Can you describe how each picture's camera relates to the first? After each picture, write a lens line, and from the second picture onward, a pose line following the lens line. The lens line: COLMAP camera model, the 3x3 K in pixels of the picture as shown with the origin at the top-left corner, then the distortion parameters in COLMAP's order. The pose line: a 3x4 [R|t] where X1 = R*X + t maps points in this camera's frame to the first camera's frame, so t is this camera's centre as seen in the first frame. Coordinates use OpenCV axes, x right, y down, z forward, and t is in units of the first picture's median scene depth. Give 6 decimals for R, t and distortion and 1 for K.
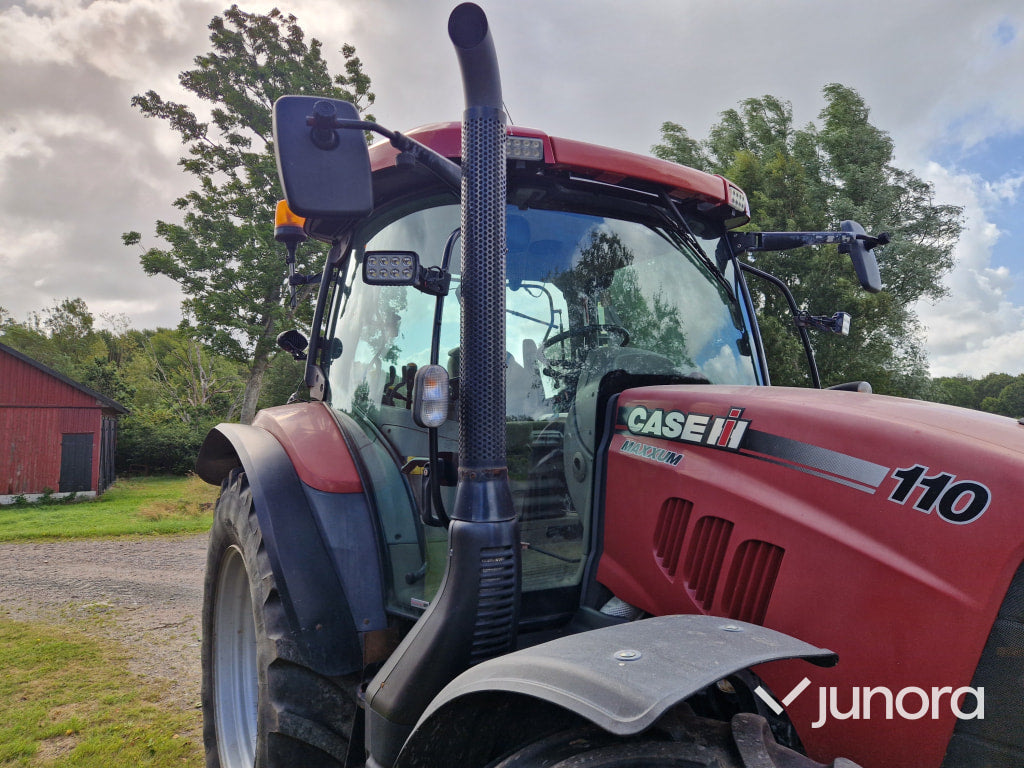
lens RADIAL K [[684.1, 0, 516.7], [0, 684.1, 376.9], [0, 0, 1]] dist [0.073490, -0.063174]
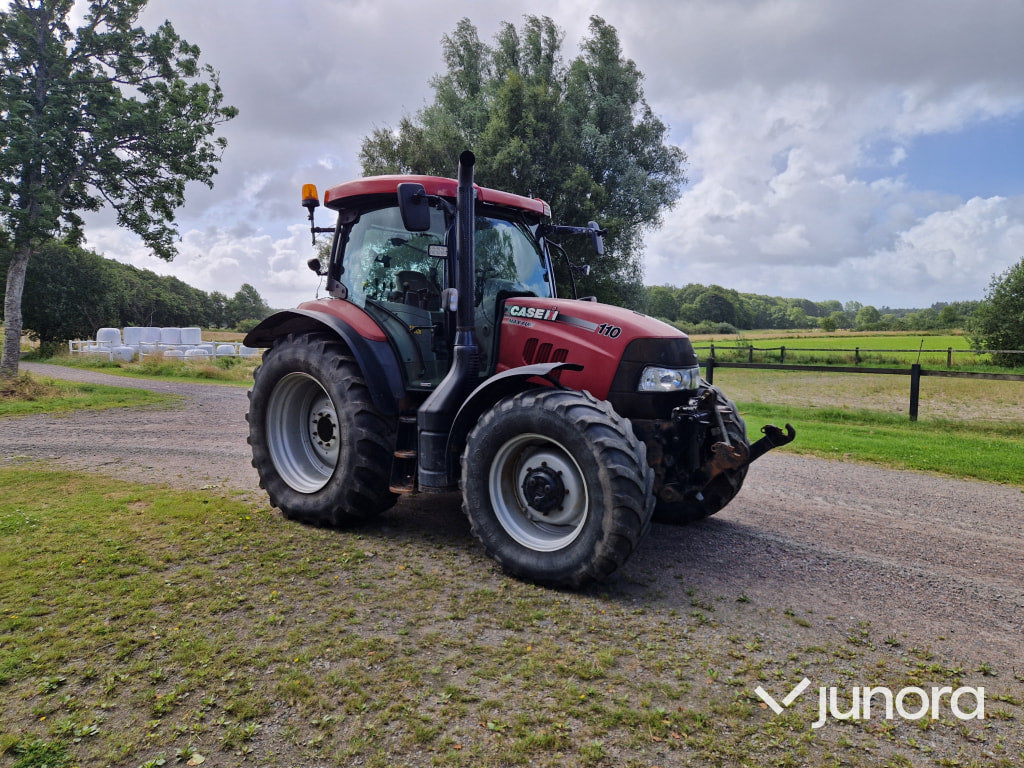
lens RADIAL K [[684.4, 0, 511.0], [0, 684.4, 379.1], [0, 0, 1]] dist [0.074211, -0.067348]
pose [[0.941568, -0.013917, 0.336534, -0.646256], [-0.036596, 0.989004, 0.143288, -0.046807], [-0.334828, -0.147232, 0.930706, -1.302789]]
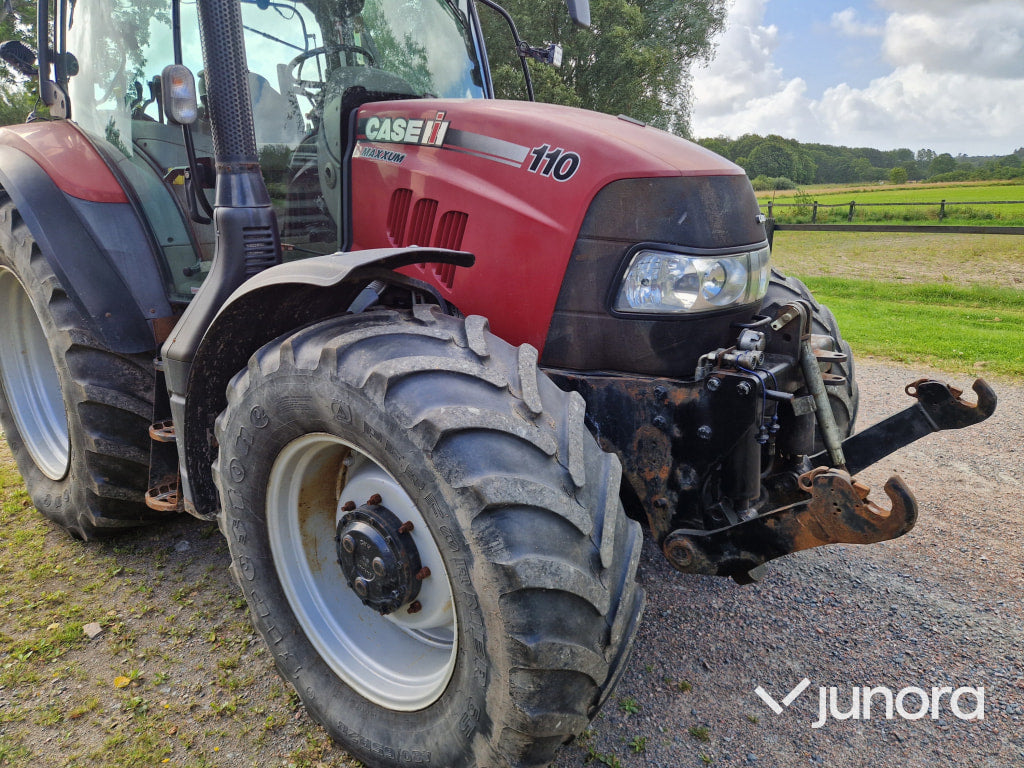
lens RADIAL K [[684.4, 0, 511.0], [0, 684.4, 379.1], [0, 0, 1]] dist [0.074211, -0.067348]
pose [[0.959595, -0.085968, 0.267932, 0.041972], [-0.007714, 0.943792, 0.330450, 0.068051], [-0.281281, -0.319165, 0.904994, -0.282984]]
